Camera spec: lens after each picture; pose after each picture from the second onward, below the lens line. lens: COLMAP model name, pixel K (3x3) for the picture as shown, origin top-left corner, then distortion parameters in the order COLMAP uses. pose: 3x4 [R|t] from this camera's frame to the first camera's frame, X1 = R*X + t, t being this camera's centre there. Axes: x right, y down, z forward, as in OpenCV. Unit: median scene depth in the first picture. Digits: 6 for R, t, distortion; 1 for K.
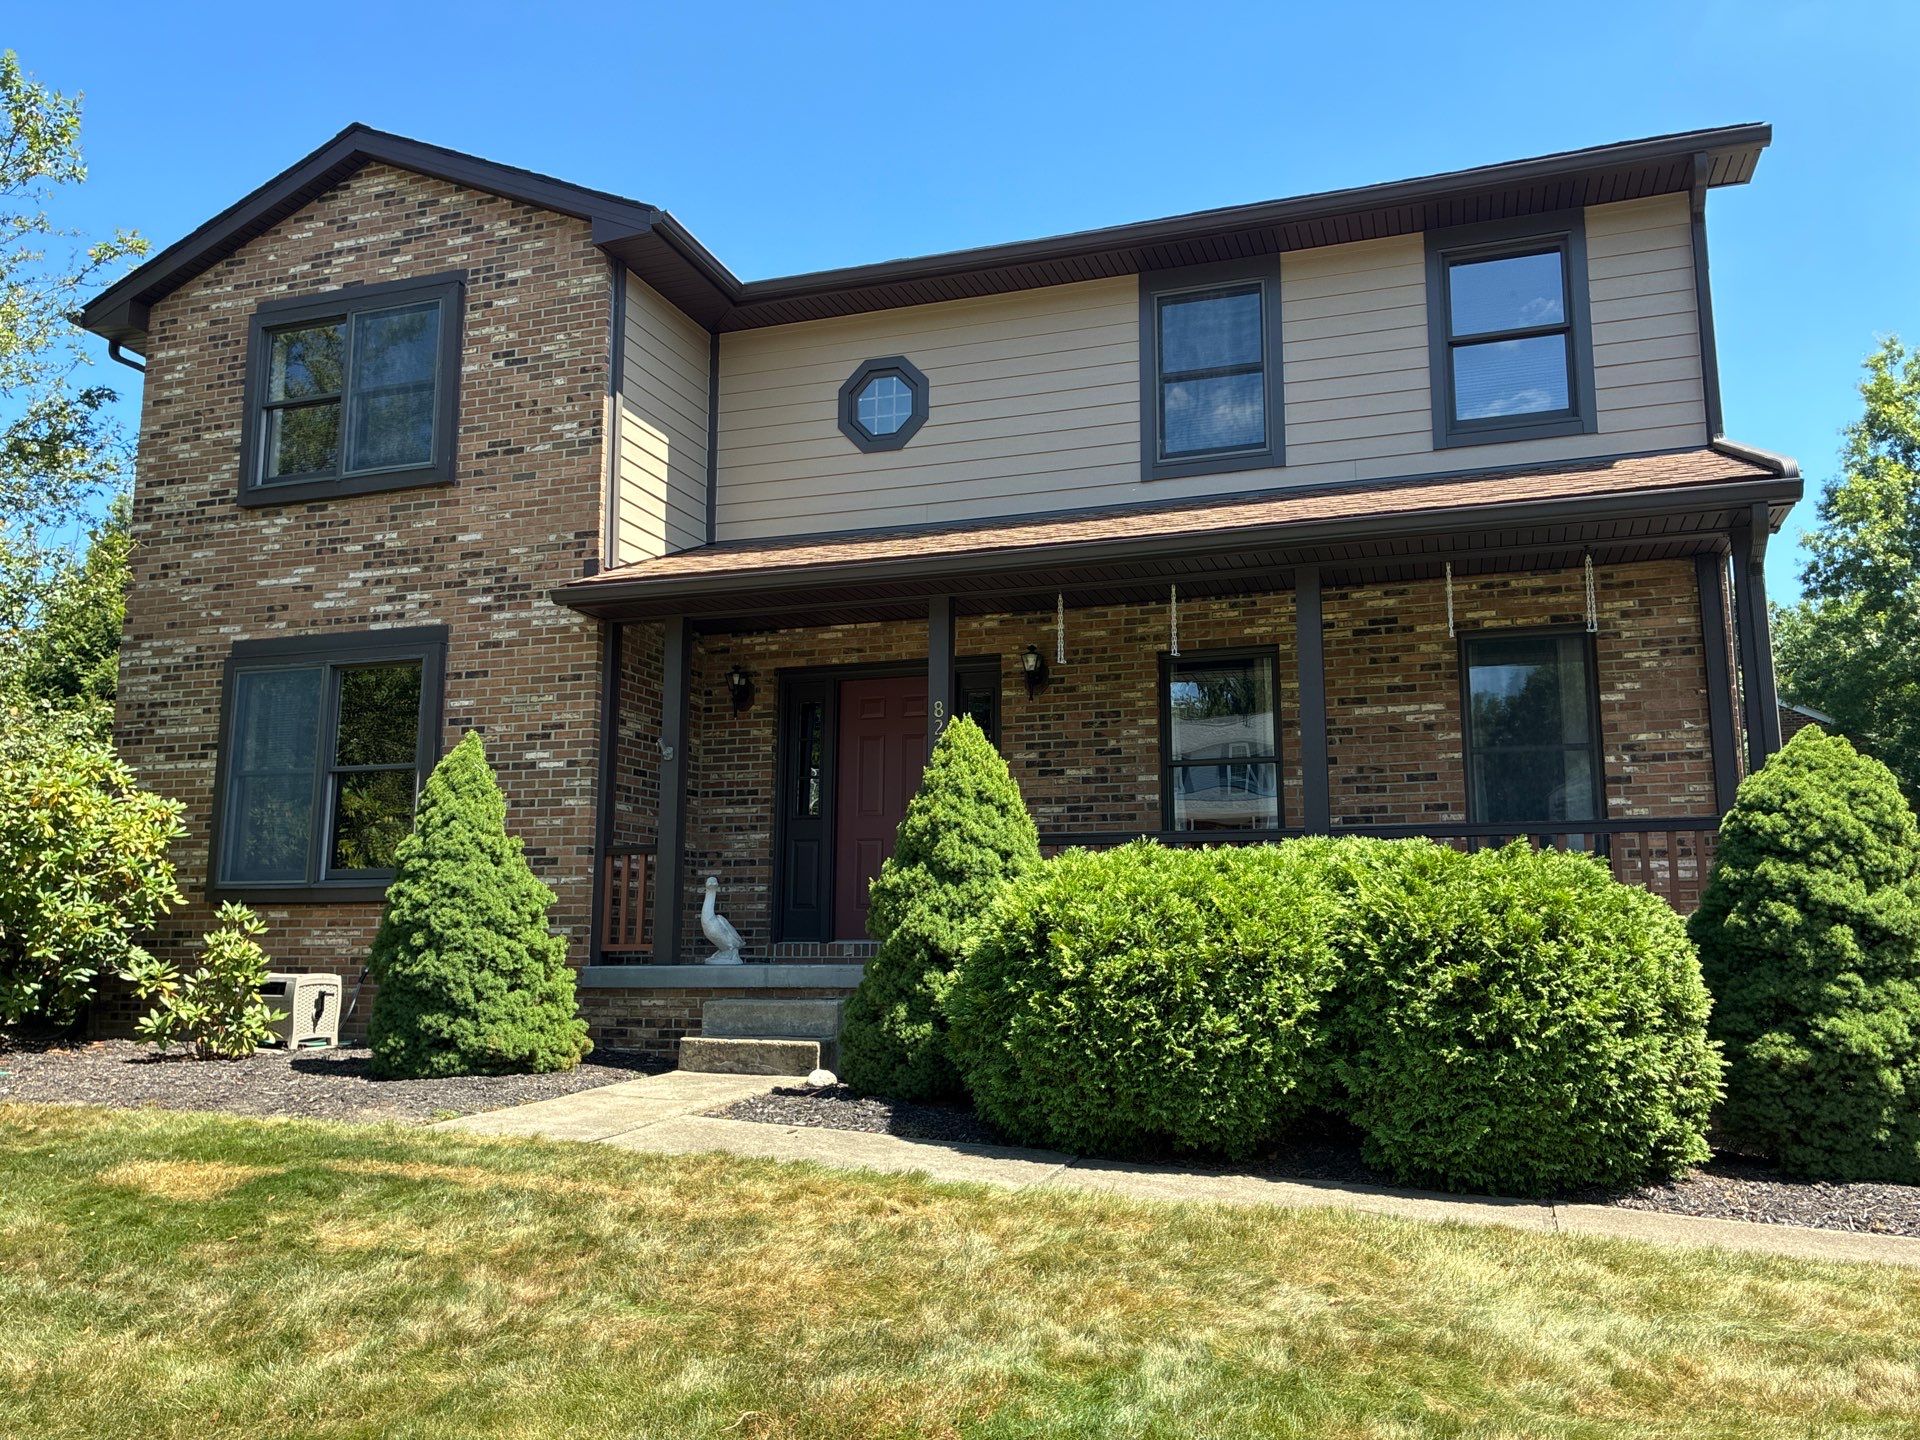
lens RADIAL K [[1454.8, 0, 971.7], [0, 1454.8, 727.4], [0, 0, 1]] dist [0.035612, -0.044896]
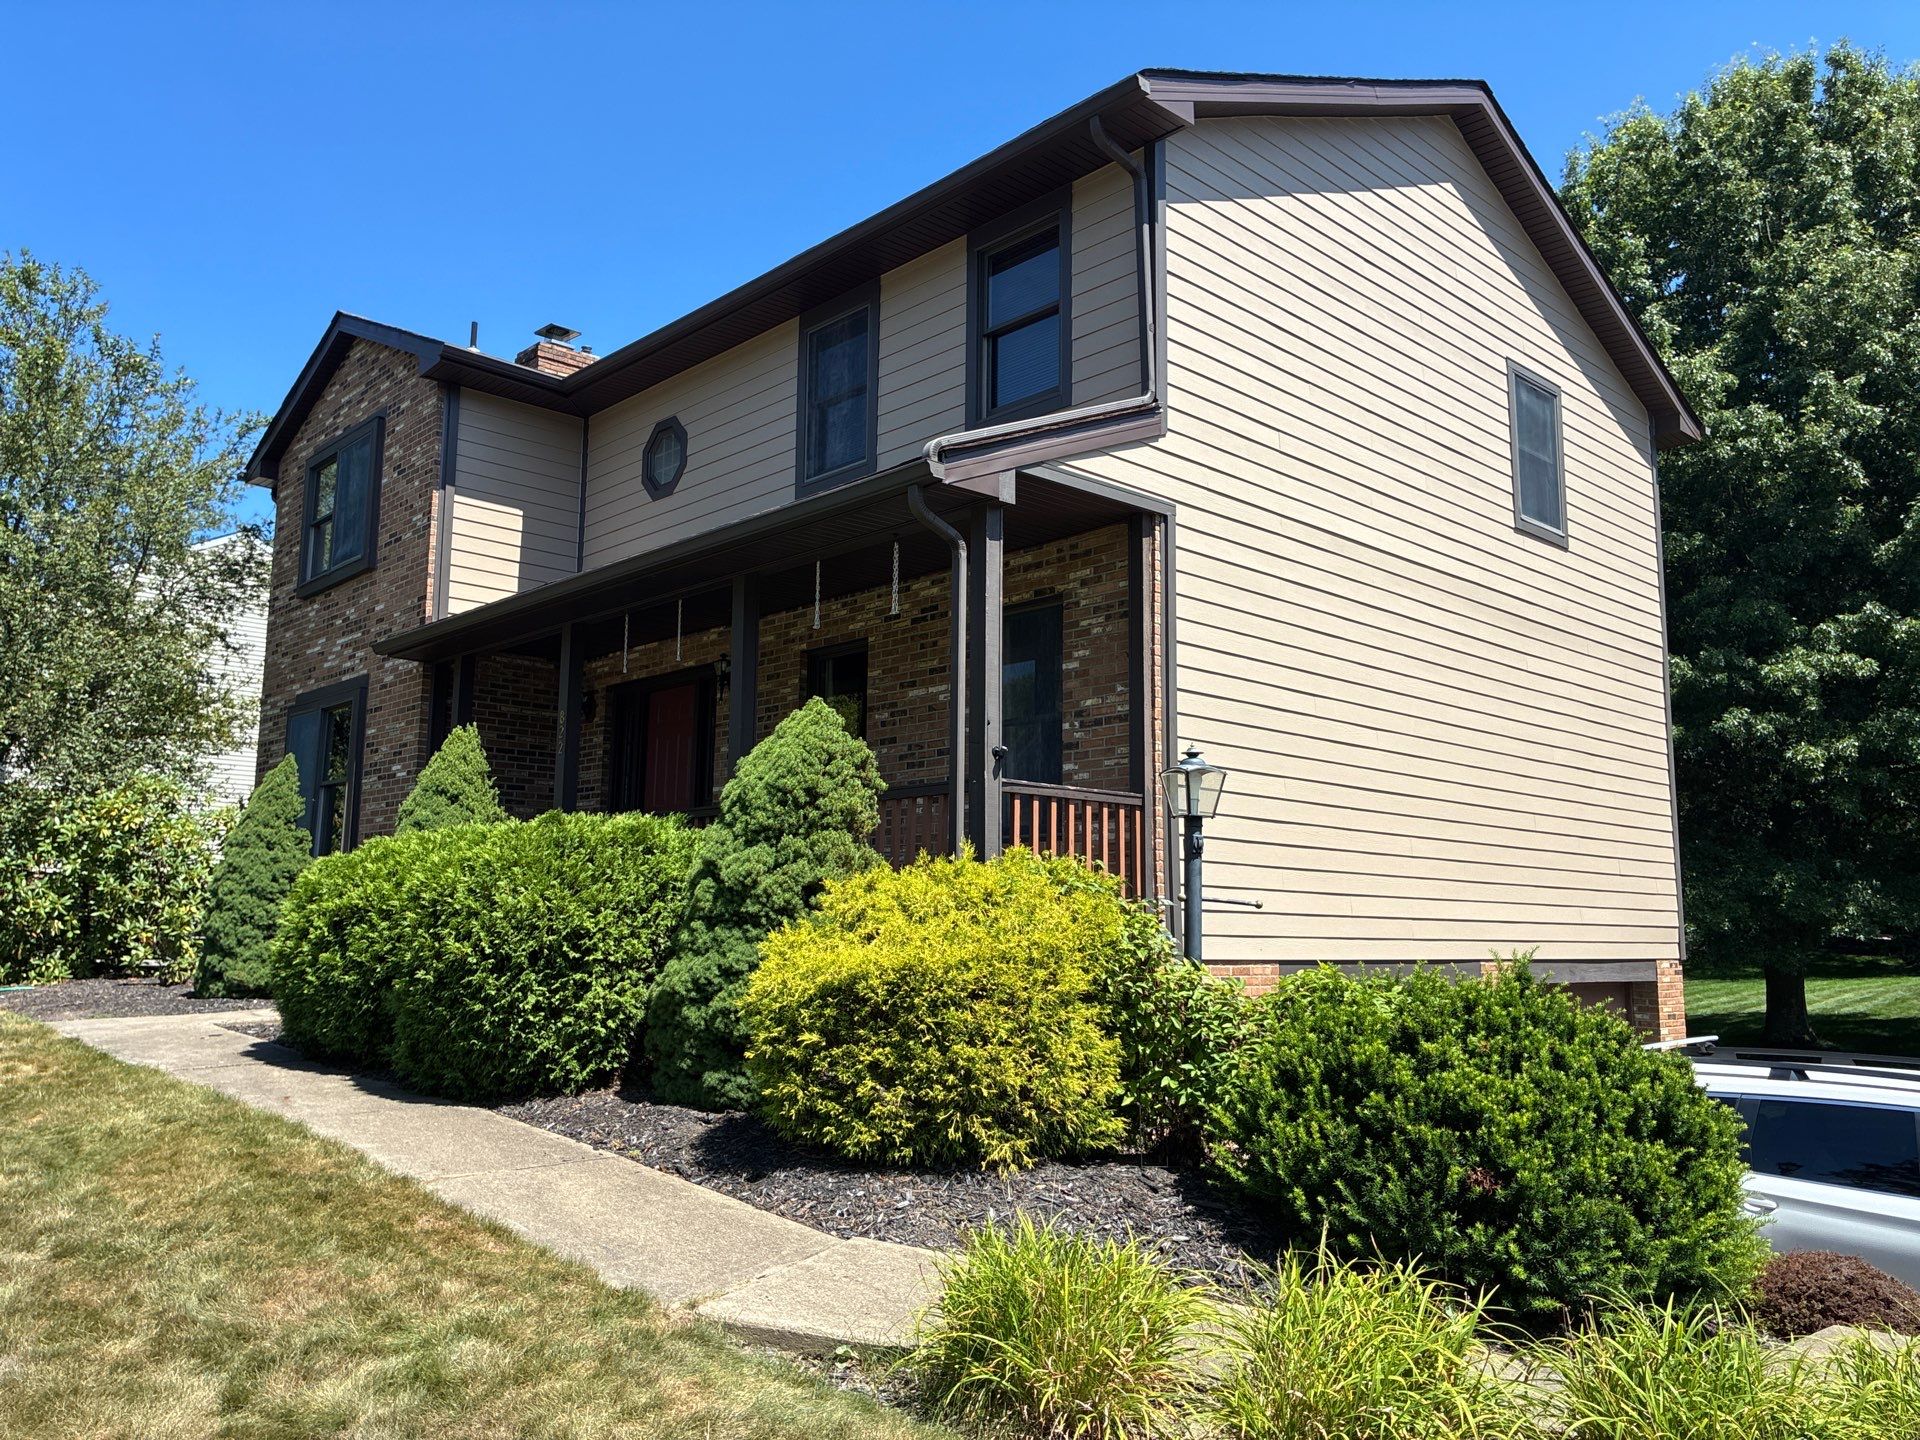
lens RADIAL K [[1454.8, 0, 966.2], [0, 1454.8, 719.3], [0, 0, 1]] dist [0.035612, -0.044896]
pose [[0.882899, -0.059824, -0.465737, 0.772566], [0.061211, 0.998051, -0.012161, 0.022620], [0.465556, -0.017771, 0.884840, 0.060819]]
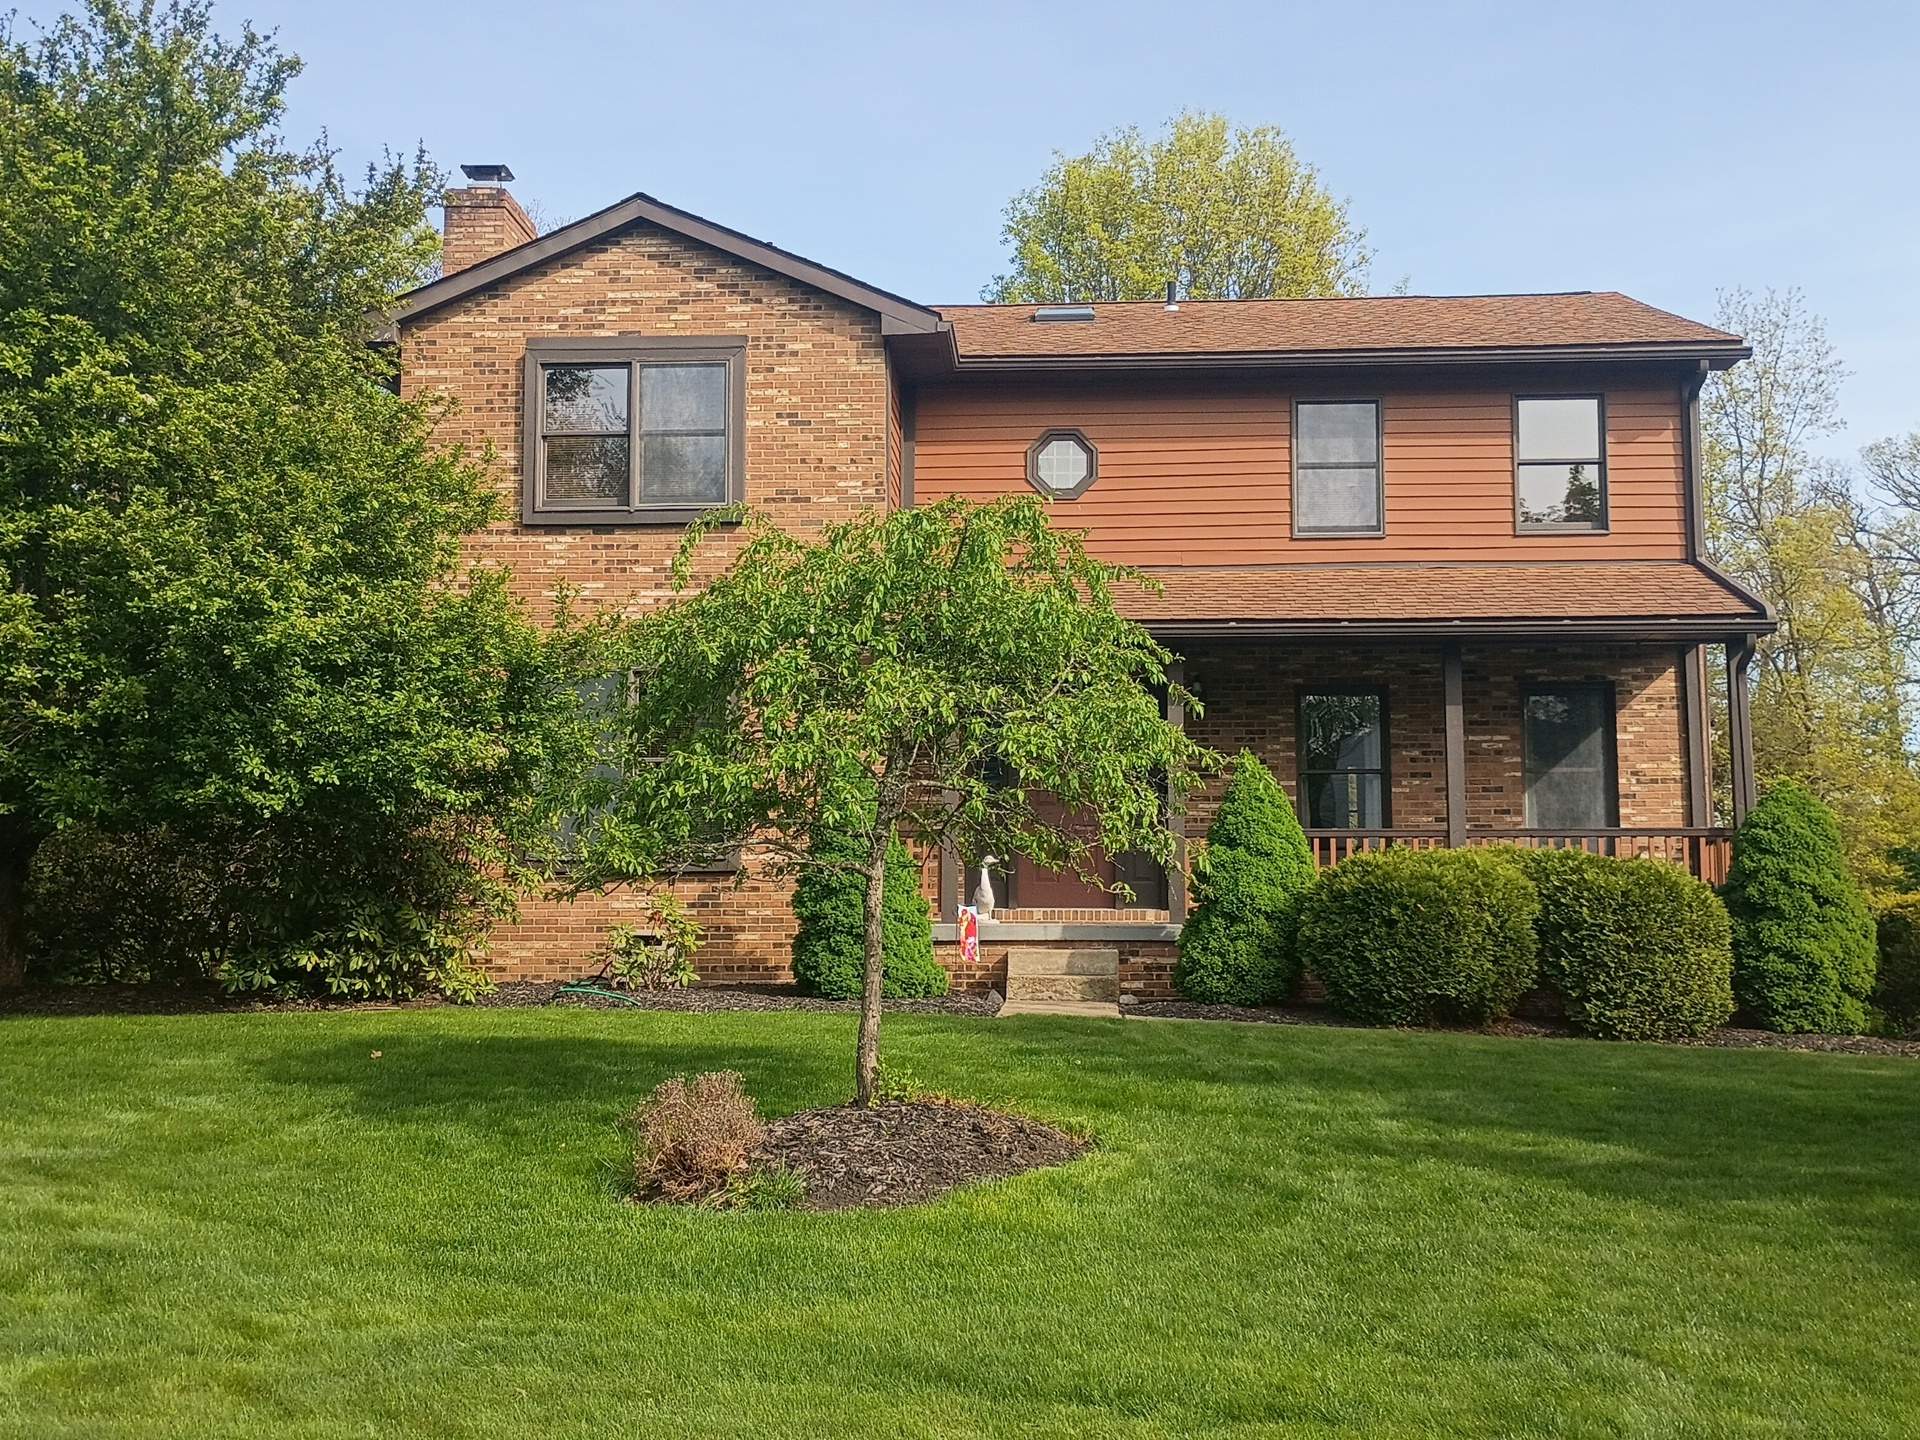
lens RADIAL K [[2123.6, 0, 973.3], [0, 2123.6, 713.7], [0, 0, 1]] dist [0.054556, 0.000000]
pose [[0.965494, 0.028742, 0.258835, -0.638601], [-0.039174, 0.998611, 0.035237, -0.082567], [-0.257463, -0.044160, 0.965279, -0.747927]]
